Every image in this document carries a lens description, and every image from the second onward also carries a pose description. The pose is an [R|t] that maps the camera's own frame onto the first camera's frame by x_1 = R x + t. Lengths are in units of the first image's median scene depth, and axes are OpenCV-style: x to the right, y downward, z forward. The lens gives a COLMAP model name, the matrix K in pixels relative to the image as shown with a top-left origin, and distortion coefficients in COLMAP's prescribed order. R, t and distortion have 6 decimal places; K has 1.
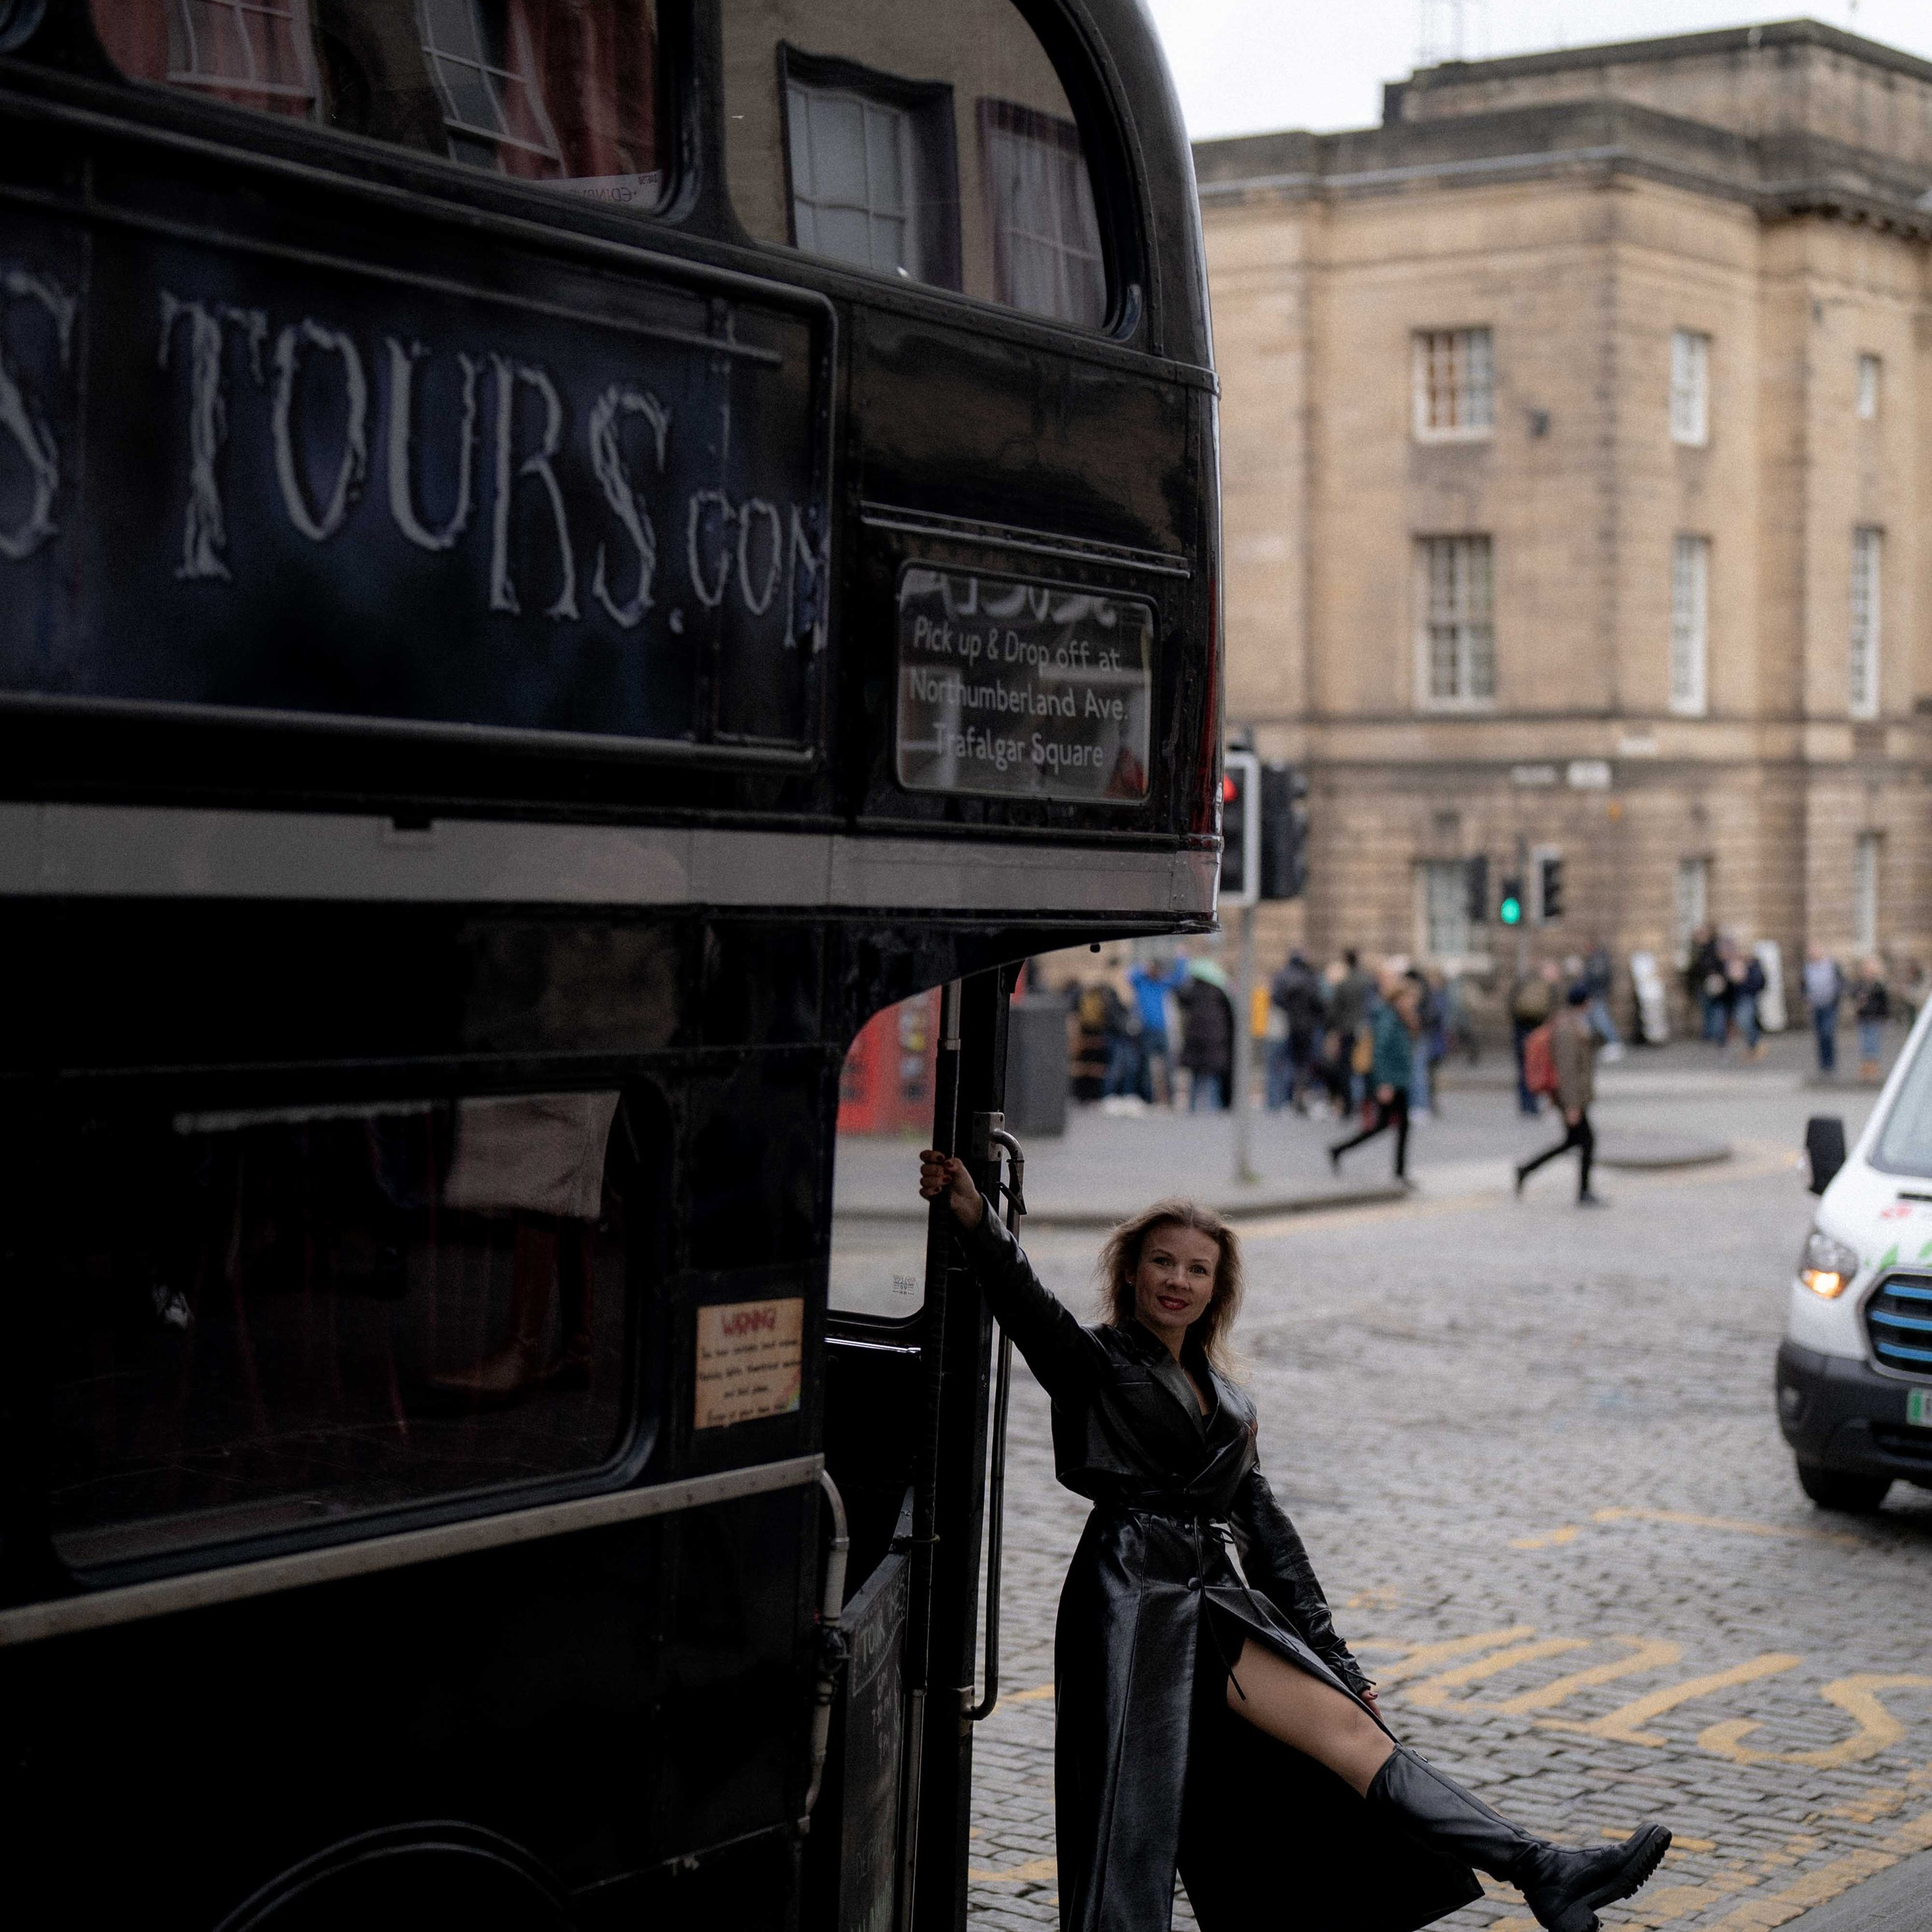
lens RADIAL K [[3961.0, 0, 966.0], [0, 3961.0, 966.0], [0, 0, 1]] dist [-0.140632, 0.745118]
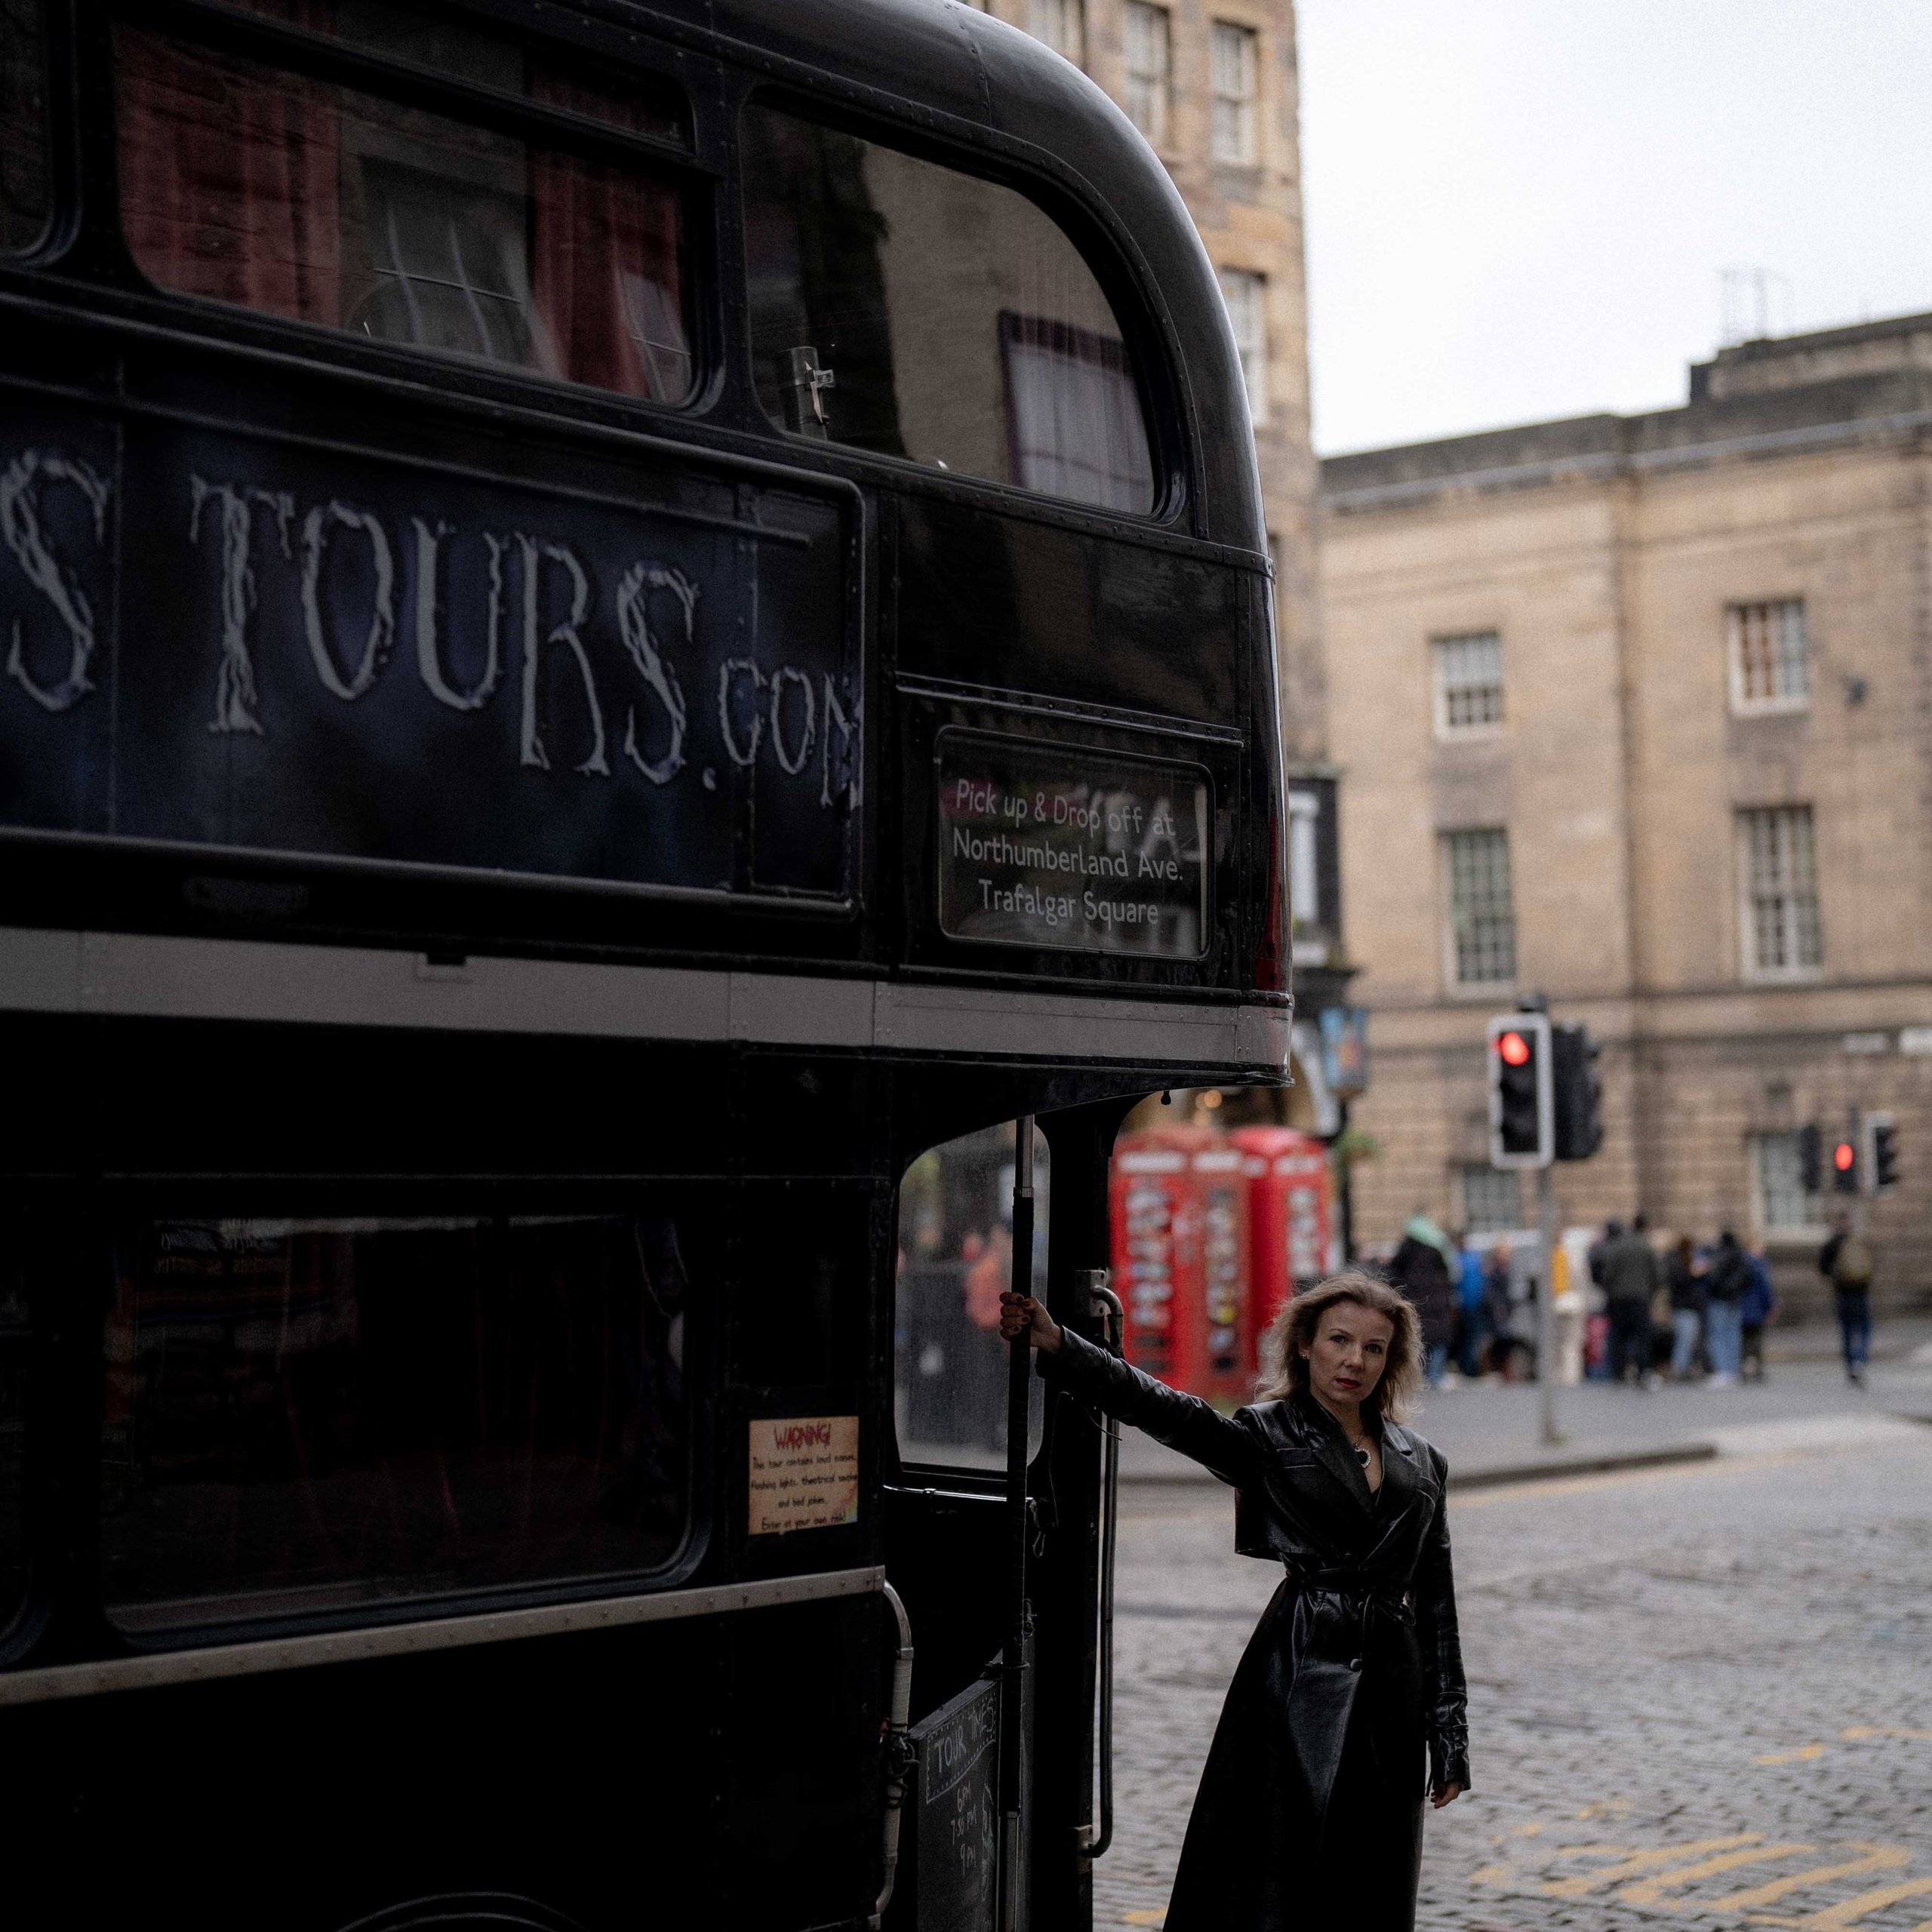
lens RADIAL K [[3961.0, 0, 966.0], [0, 3961.0, 966.0], [0, 0, 1]] dist [-0.140632, 0.745118]
pose [[0.995470, -0.031541, -0.089695, 0.077123], [0.024506, 0.996615, -0.078474, 0.042216], [0.091867, 0.075920, 0.992873, -0.054800]]
